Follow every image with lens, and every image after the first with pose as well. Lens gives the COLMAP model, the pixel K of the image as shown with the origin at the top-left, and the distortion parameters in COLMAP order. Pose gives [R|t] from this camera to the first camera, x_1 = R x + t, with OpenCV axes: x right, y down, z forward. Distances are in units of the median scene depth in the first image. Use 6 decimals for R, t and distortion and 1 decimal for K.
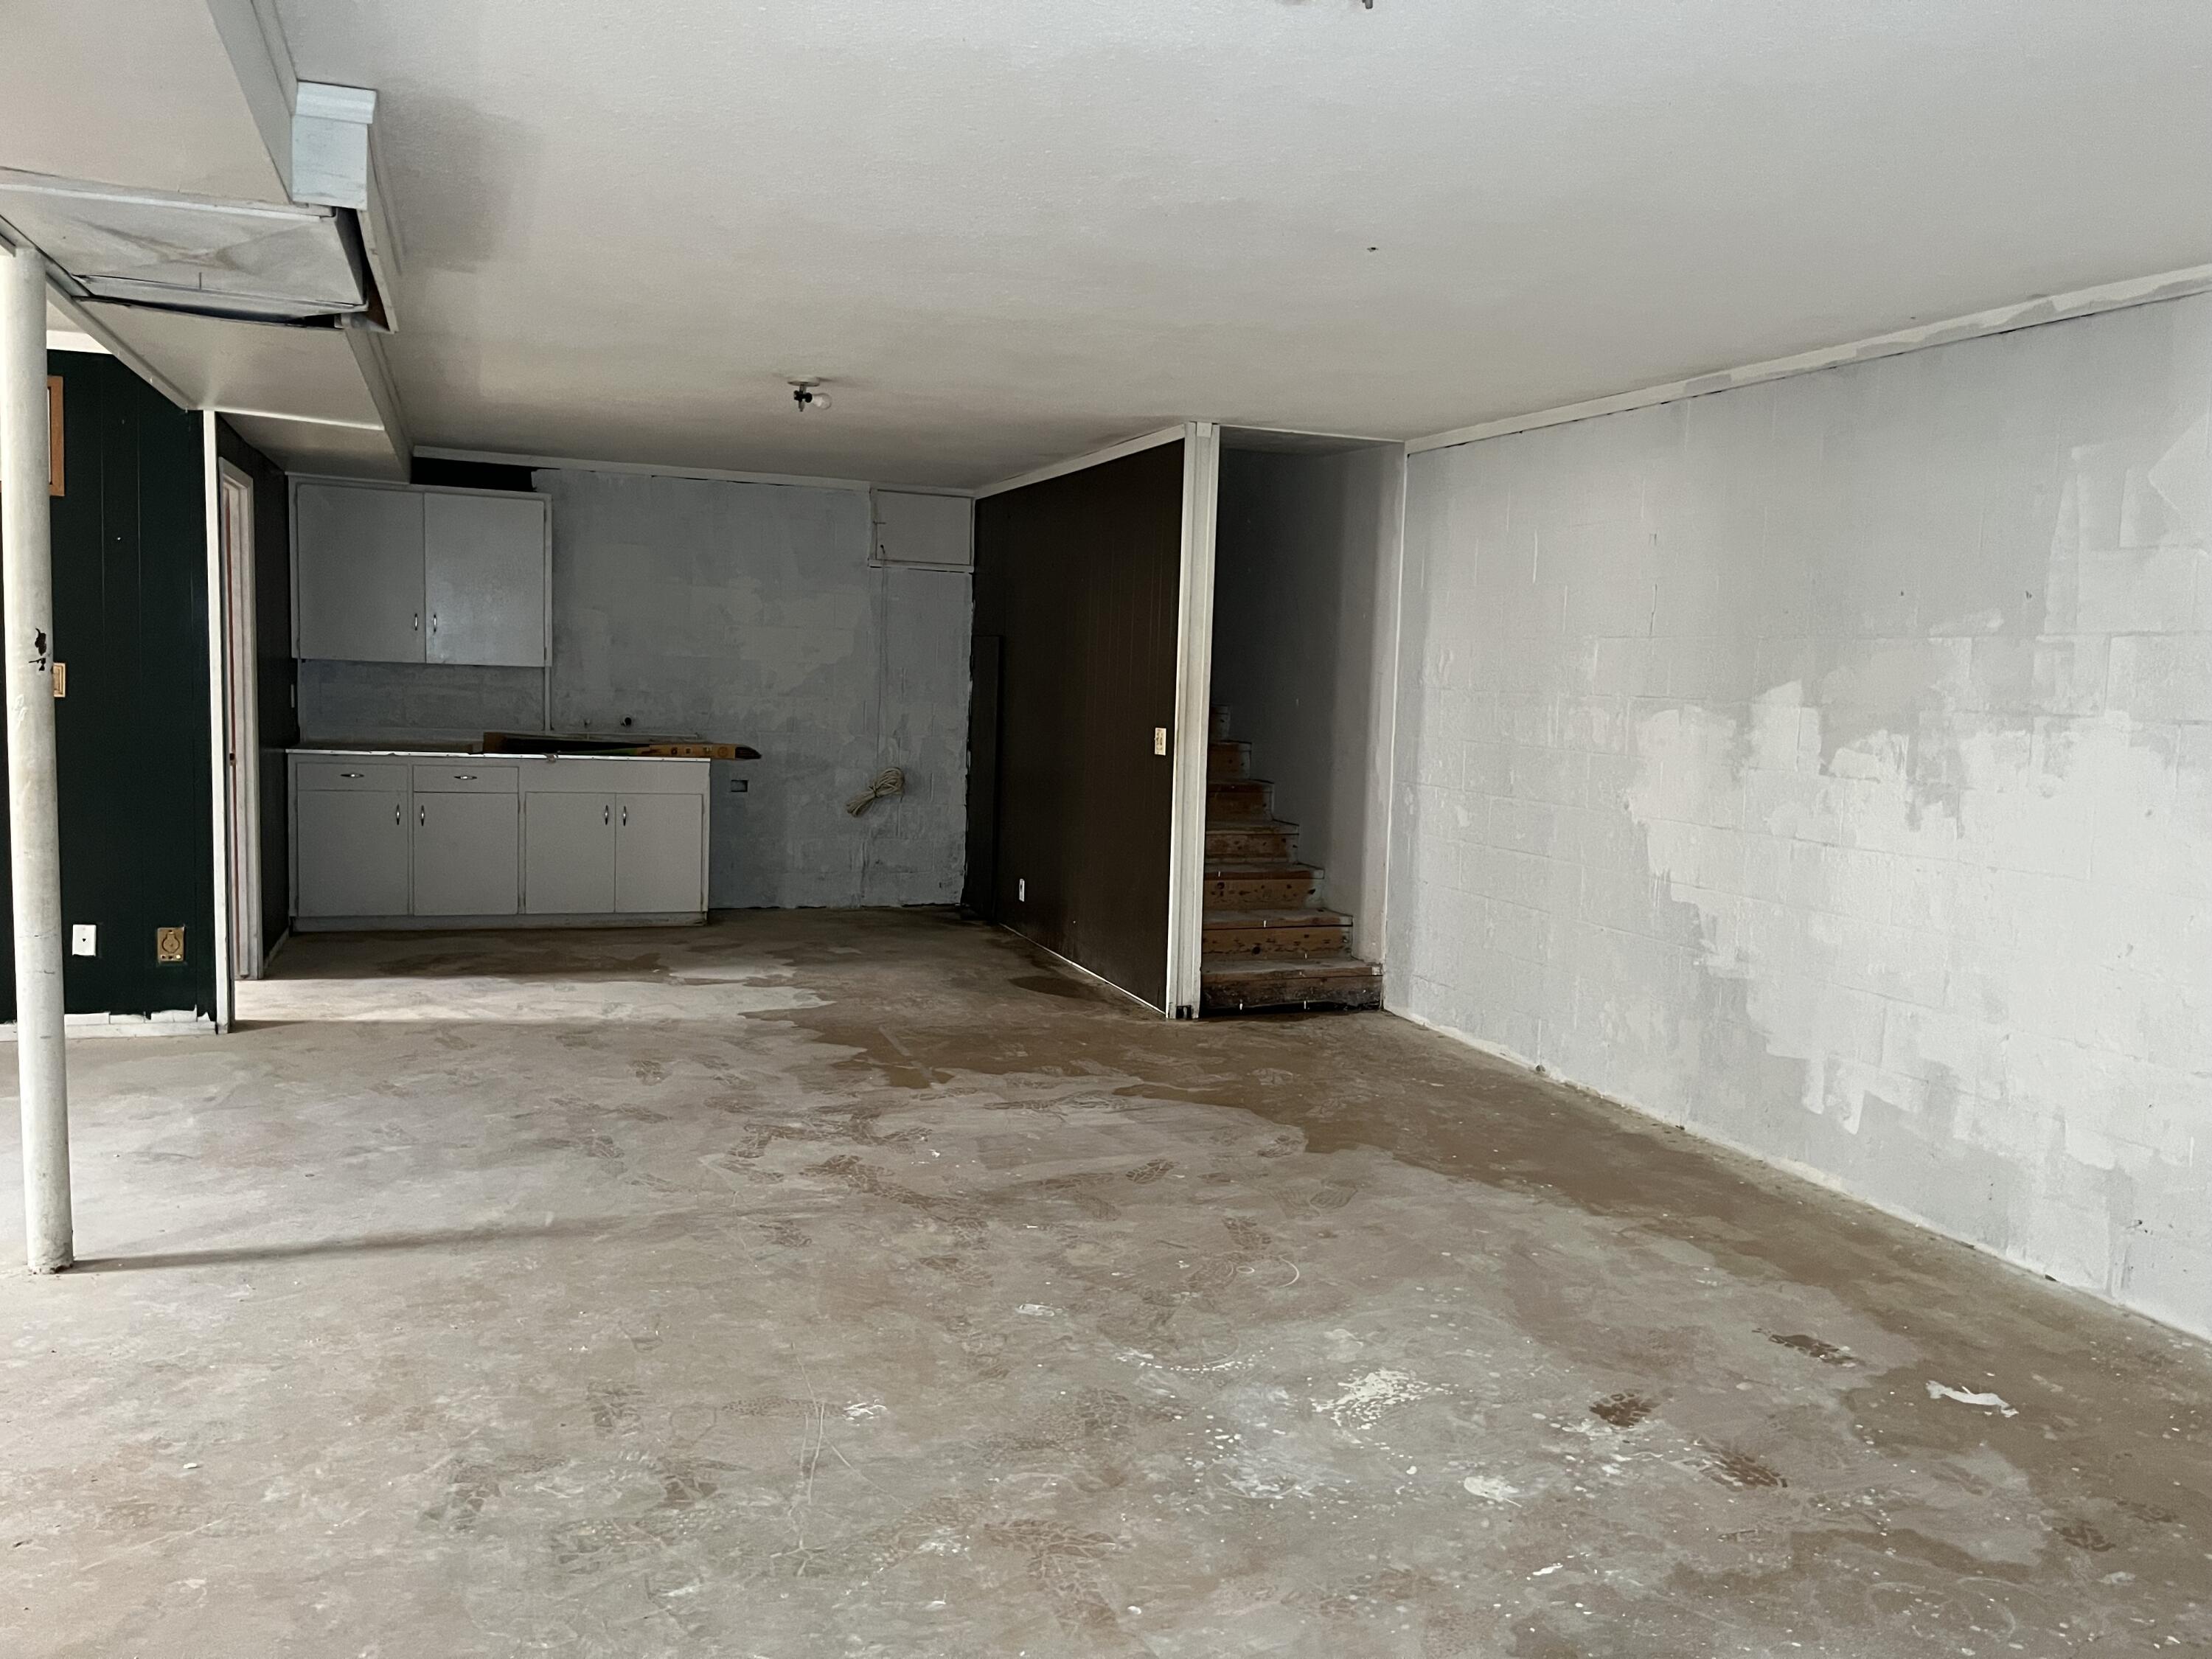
lens RADIAL K [[1674.4, 0, 1114.6], [0, 1674.4, 838.1], [0, 0, 1]] dist [0.066234, -0.098694]
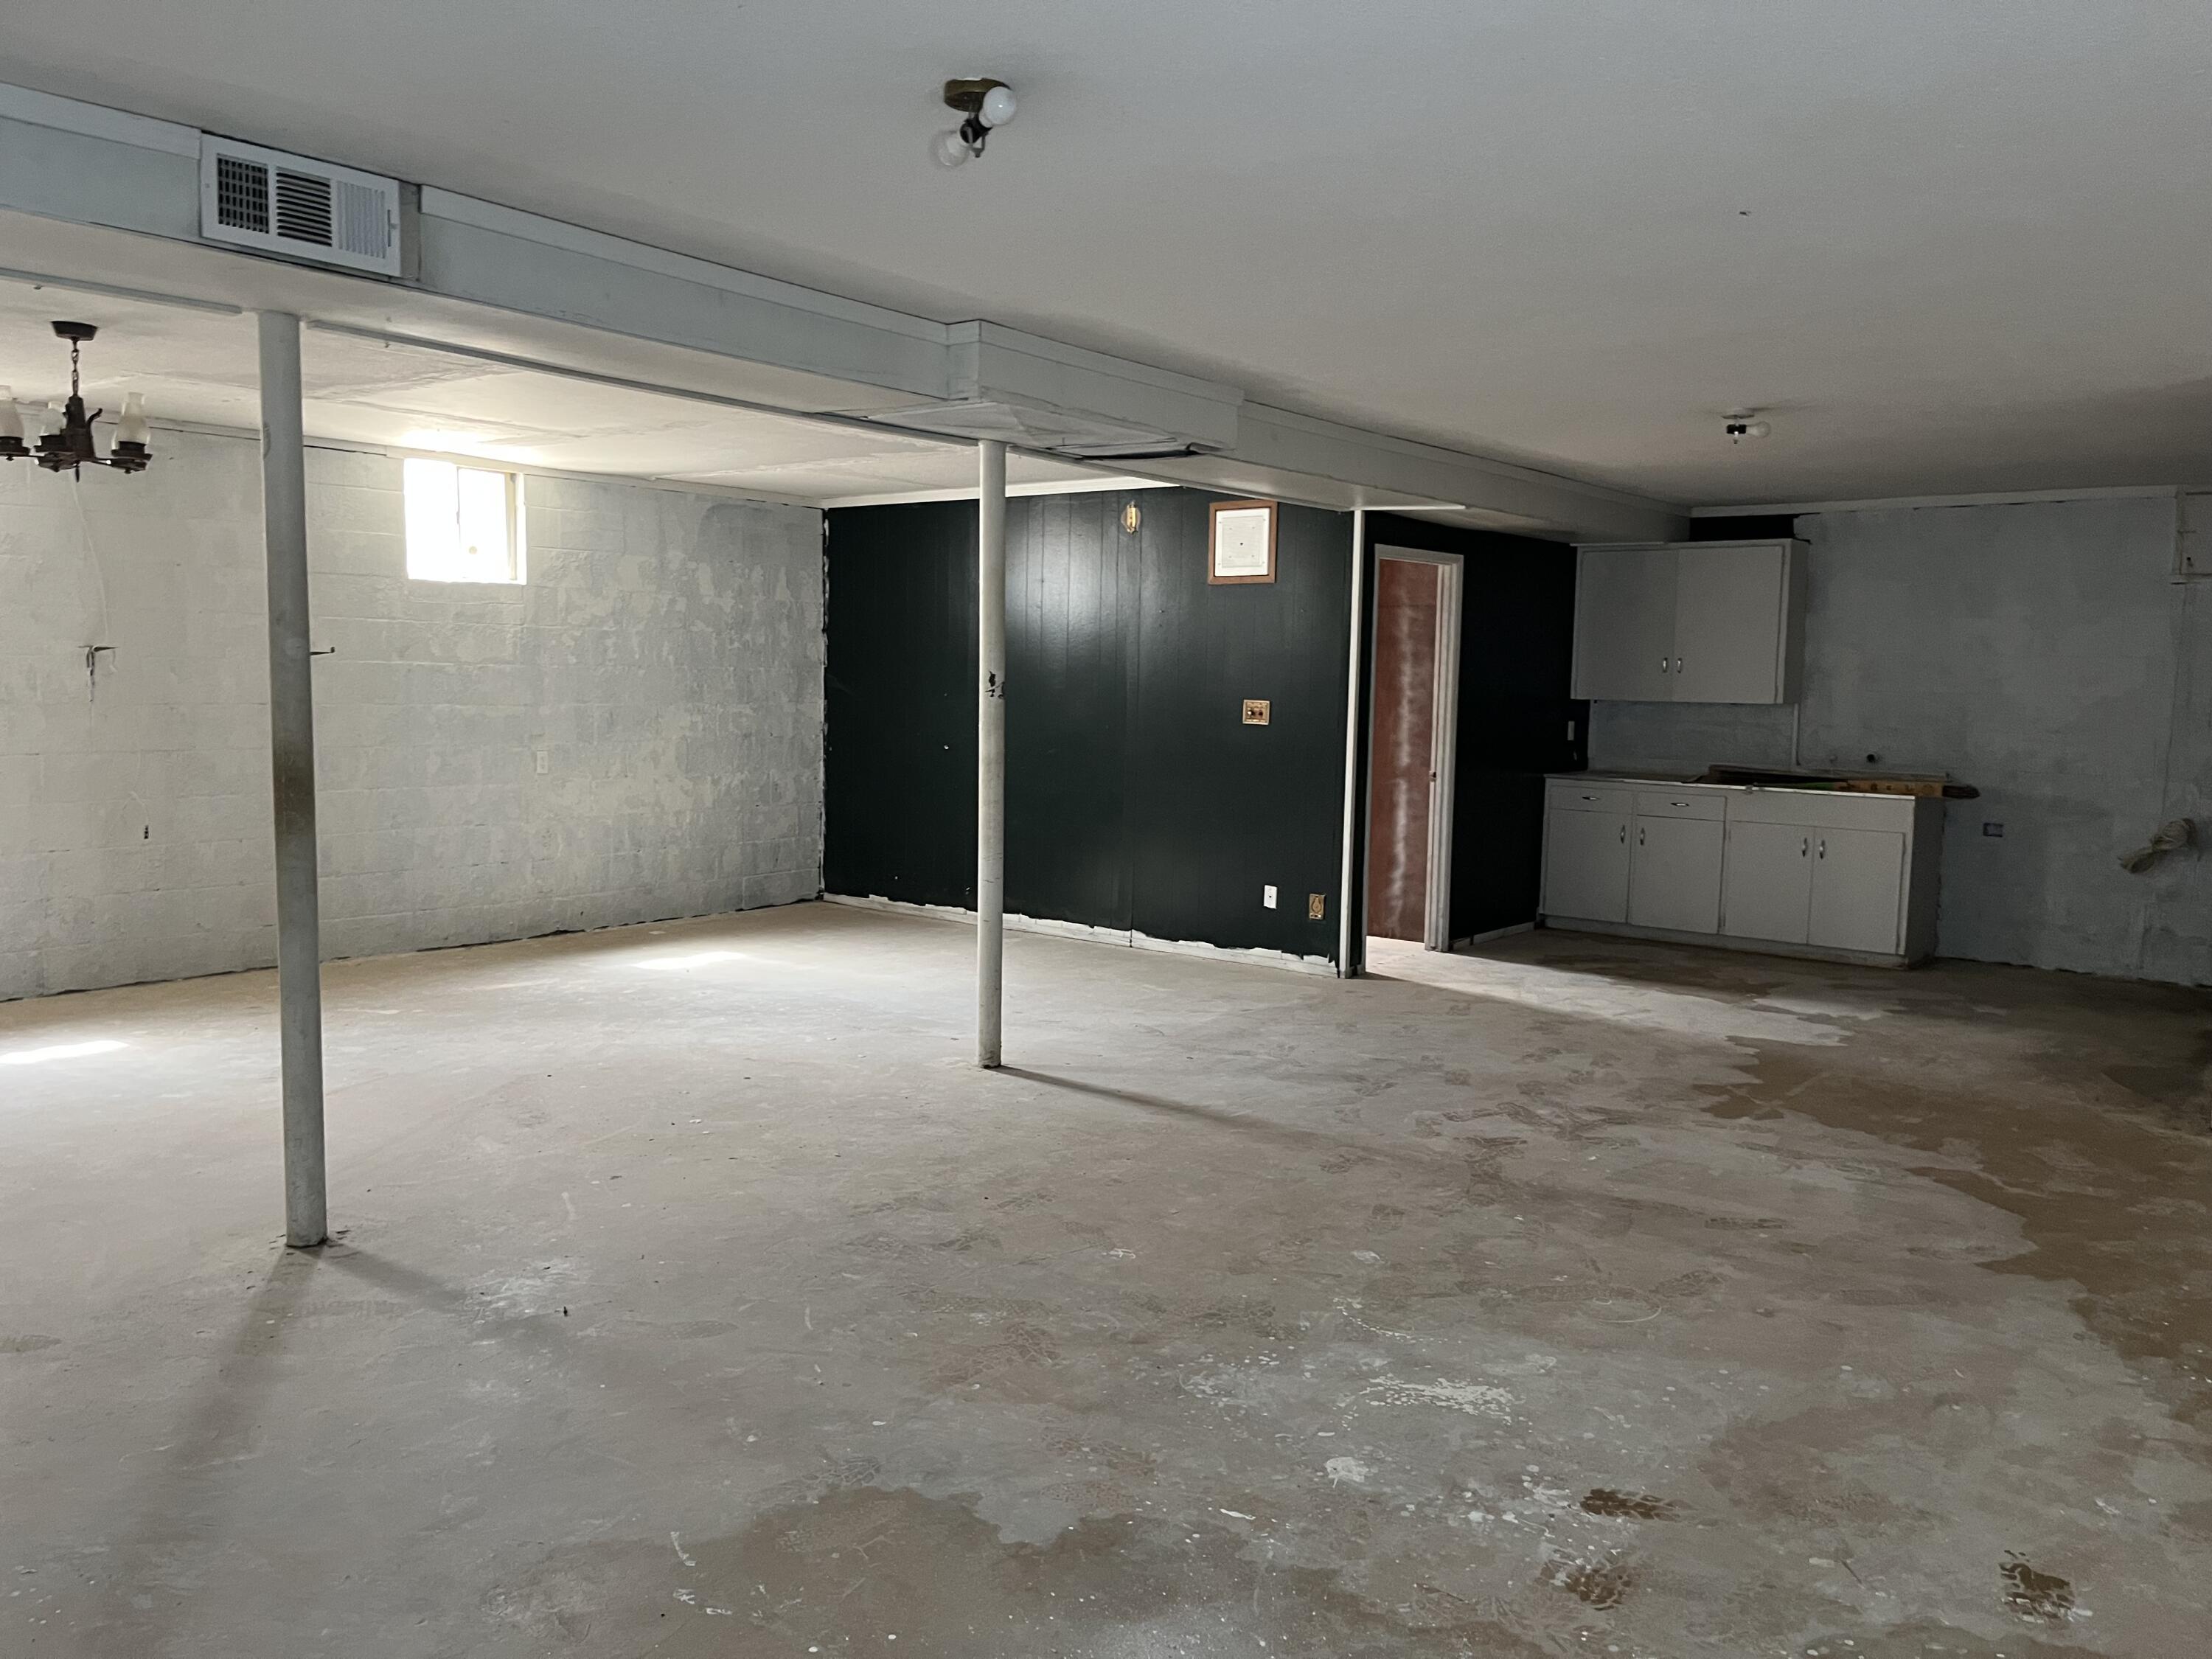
lens RADIAL K [[1674.4, 0, 1149.5], [0, 1674.4, 855.2], [0, 0, 1]] dist [0.066234, -0.098694]
pose [[0.523432, 0.065552, -0.849542, 0.675877], [-0.086342, 0.995985, 0.023654, 0.001810], [0.847682, 0.060970, 0.526990, 0.230898]]
